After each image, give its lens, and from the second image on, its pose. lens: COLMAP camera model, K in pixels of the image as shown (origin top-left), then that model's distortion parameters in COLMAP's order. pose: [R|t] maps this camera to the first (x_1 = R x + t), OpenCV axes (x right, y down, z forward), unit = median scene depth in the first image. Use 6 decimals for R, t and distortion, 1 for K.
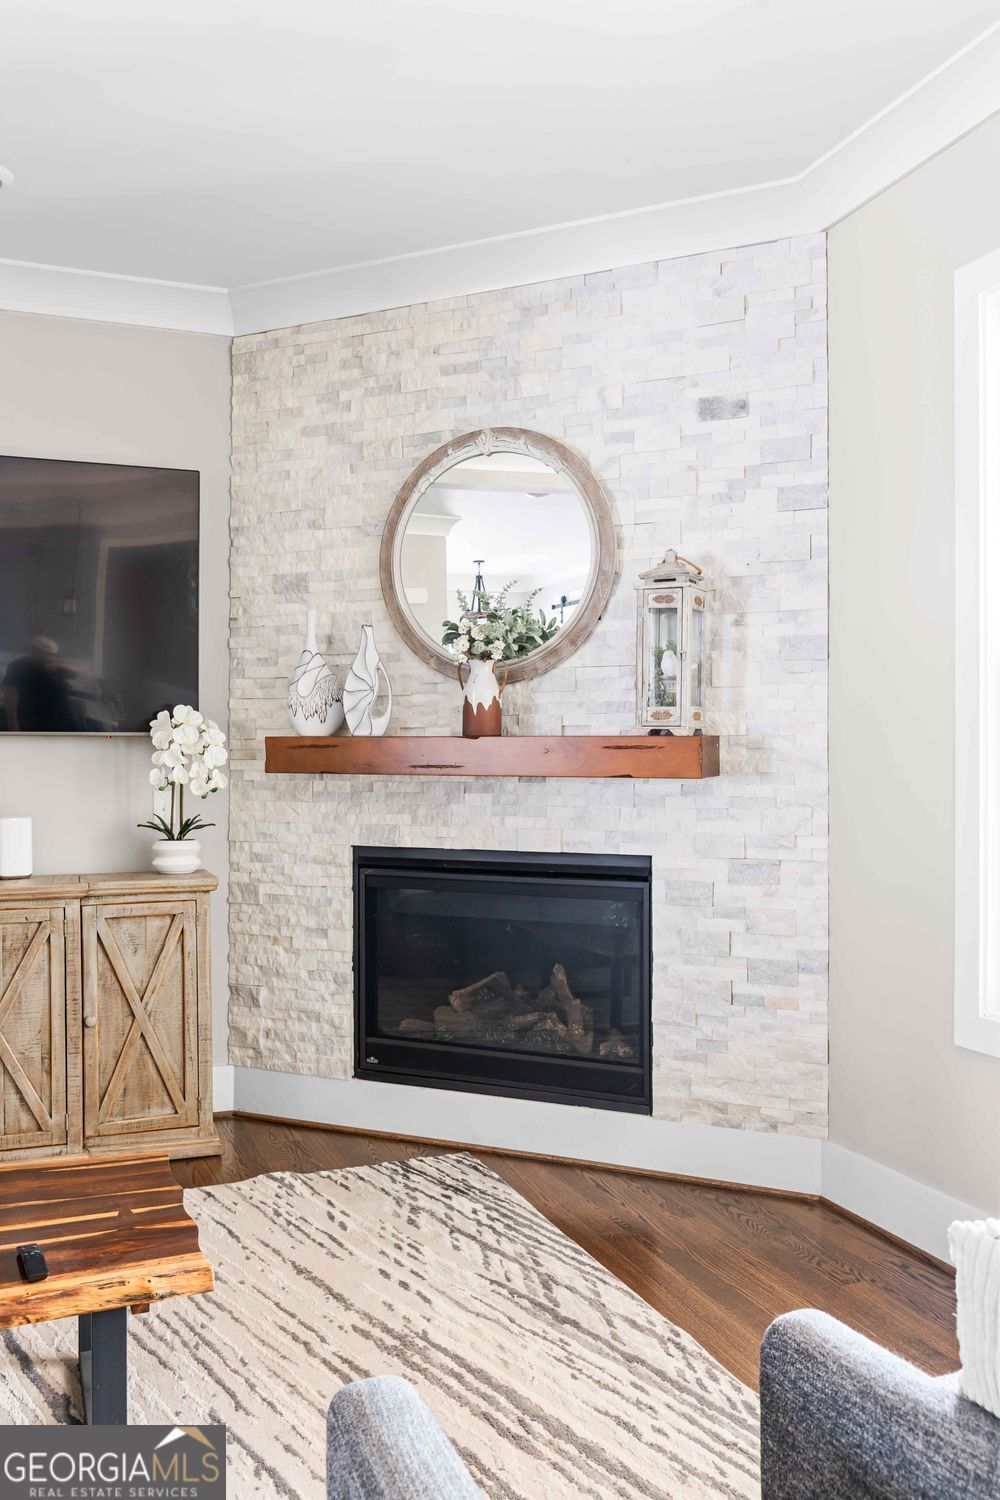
lens RADIAL K [[1214.7, 0, 500.0], [0, 1214.7, 750.0], [0, 0, 1]] dist [-0.000225, -0.001189]
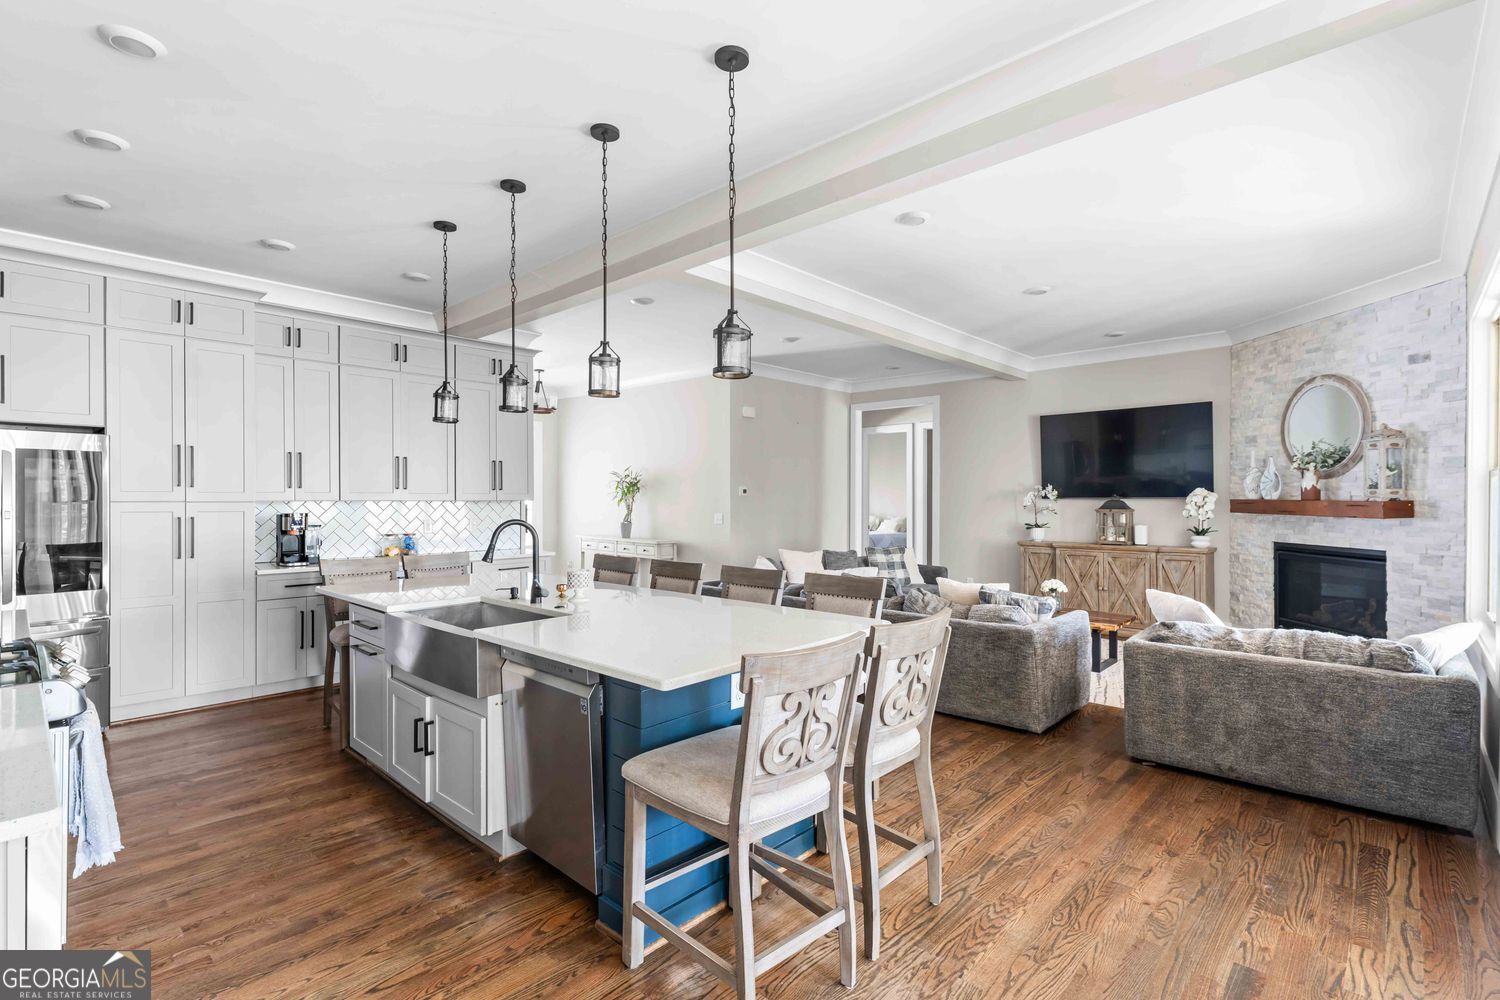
lens RADIAL K [[697.8, 0, 750.0], [0, 697.8, 500.0], [0, 0, 1]] dist [0.000815, -0.000050]
pose [[0.444745, 0.003643, -0.895650, 0.770708], [0.009262, 0.999920, 0.008666, -0.034520], [0.895609, -0.012149, 0.444675, -0.696994]]
